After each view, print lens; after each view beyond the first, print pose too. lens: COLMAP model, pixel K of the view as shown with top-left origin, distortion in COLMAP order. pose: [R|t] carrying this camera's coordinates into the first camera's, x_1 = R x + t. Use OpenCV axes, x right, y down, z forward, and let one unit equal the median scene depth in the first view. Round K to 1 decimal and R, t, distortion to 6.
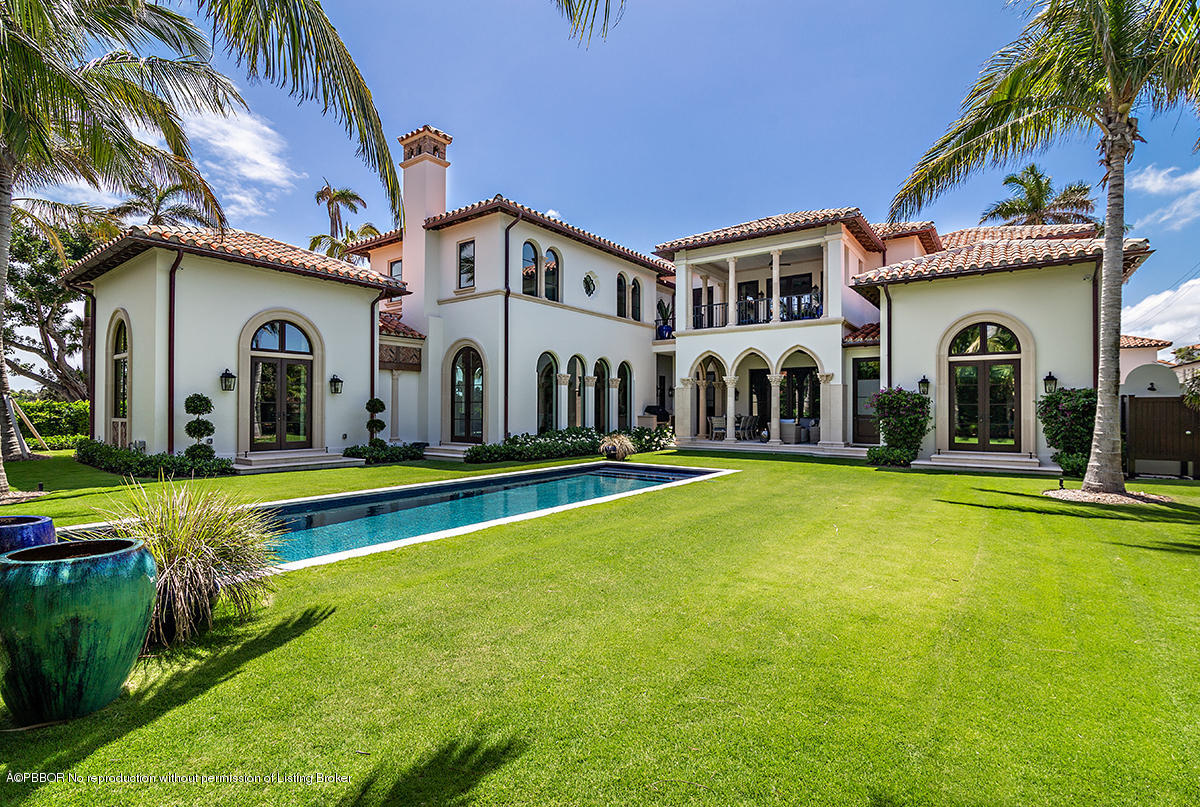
lens RADIAL K [[556.0, 0, 602.0], [0, 556.0, 405.6], [0, 0, 1]] dist [-0.016524, 0.001537]
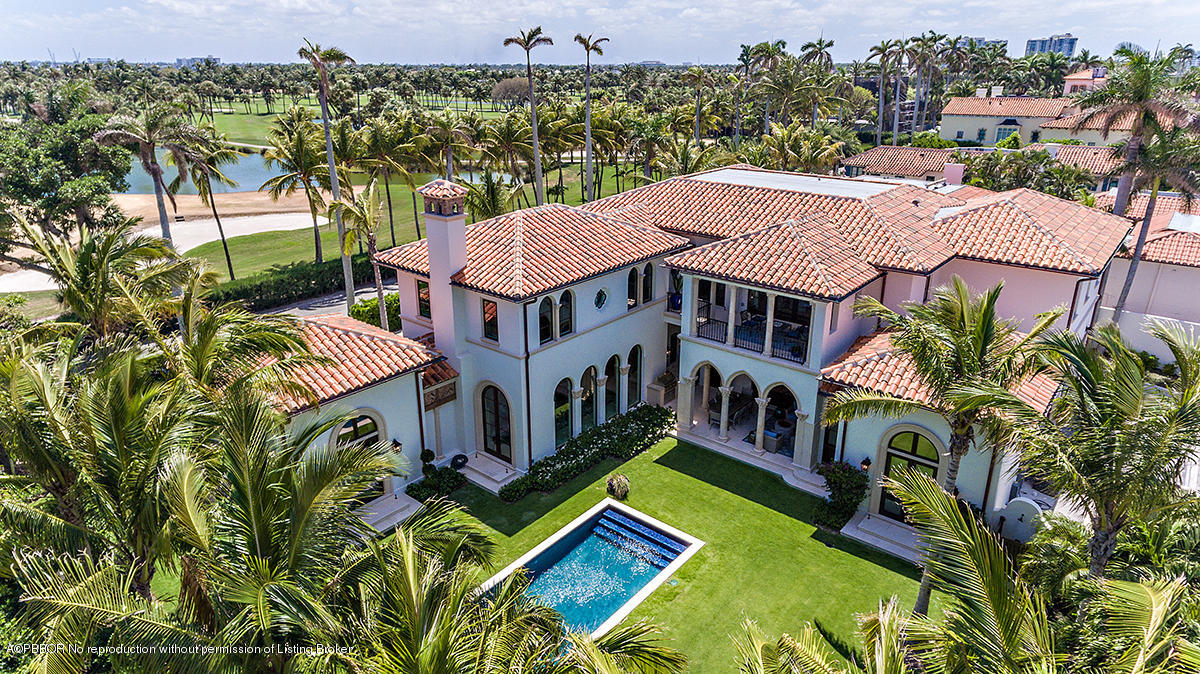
lens RADIAL K [[719.8, 0, 604.5], [0, 719.8, 316.9], [0, 0, 1]] dist [0.024788, -0.005554]
pose [[0.998724, 0.016923, -0.047585, 0.056050], [-0.000149, 0.943170, 0.332312, -0.704801], [0.050505, -0.331881, 0.941968, -0.353692]]
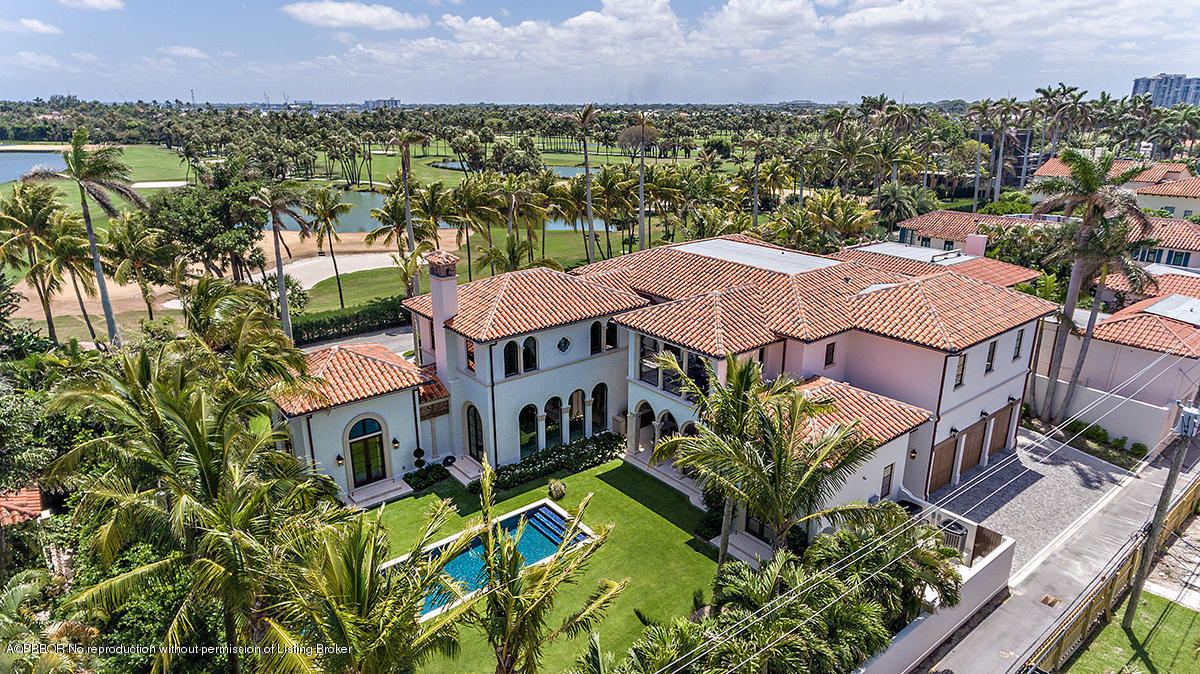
lens RADIAL K [[719.8, 0, 608.8], [0, 719.8, 336.4], [0, 0, 1]] dist [0.024788, -0.005554]
pose [[0.967595, 0.077513, -0.240317, 0.557273], [0.001721, 0.949672, 0.313241, -0.865607], [0.252503, -0.303504, 0.918764, -0.658697]]
